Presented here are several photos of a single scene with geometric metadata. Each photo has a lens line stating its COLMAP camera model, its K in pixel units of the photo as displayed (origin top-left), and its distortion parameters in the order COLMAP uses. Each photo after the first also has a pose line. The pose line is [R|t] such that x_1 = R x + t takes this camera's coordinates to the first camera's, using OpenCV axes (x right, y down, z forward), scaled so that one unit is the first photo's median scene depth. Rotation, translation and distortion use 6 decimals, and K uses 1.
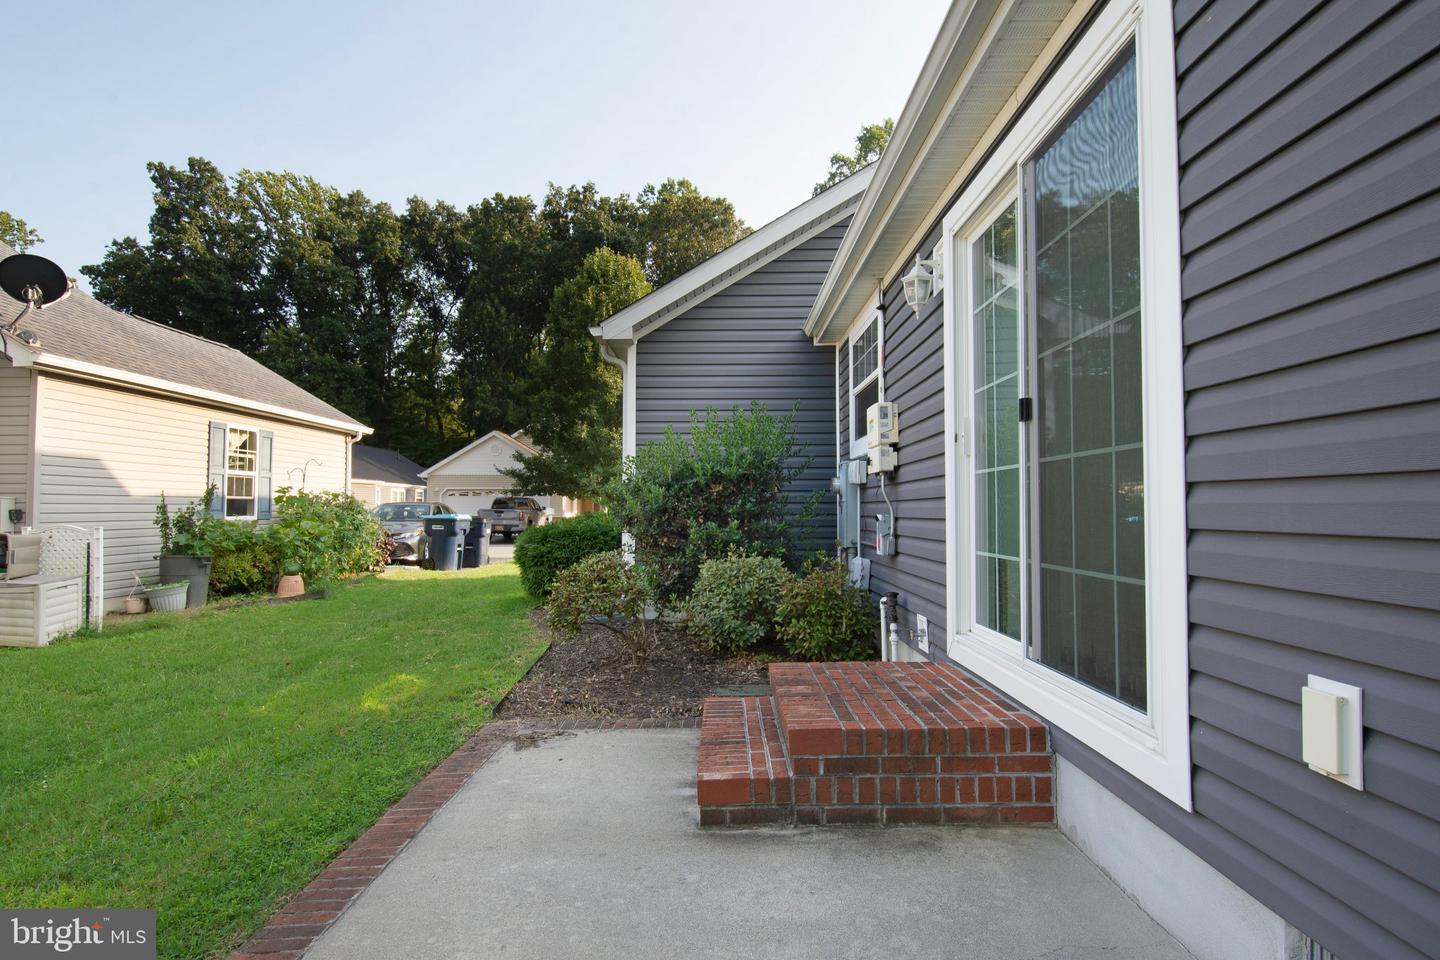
lens RADIAL K [[762.8, 0, 705.7], [0, 762.8, 477.5], [0, 0, 1]] dist [0.007535, 0.000489]
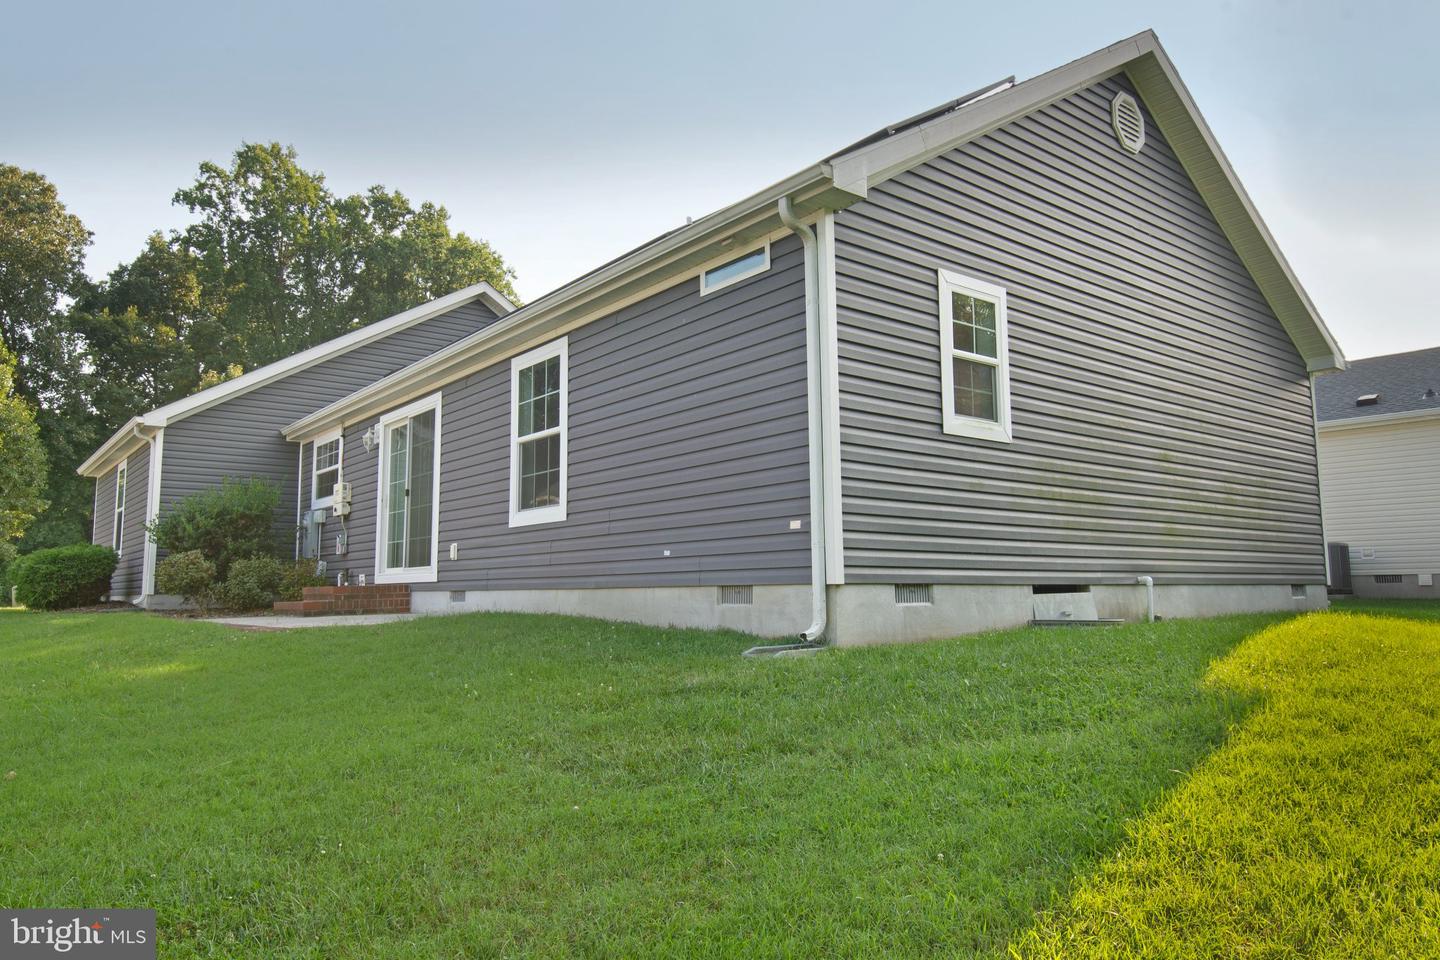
lens RADIAL K [[973.1, 0, 713.4], [0, 973.1, 470.3], [0, 0, 1]] dist [-0.004563, -0.000521]
pose [[0.763764, 0.071727, 0.641498, -0.637986], [-0.014871, 0.995499, -0.093603, 0.094542], [-0.645324, 0.061950, 0.761392, -1.531972]]
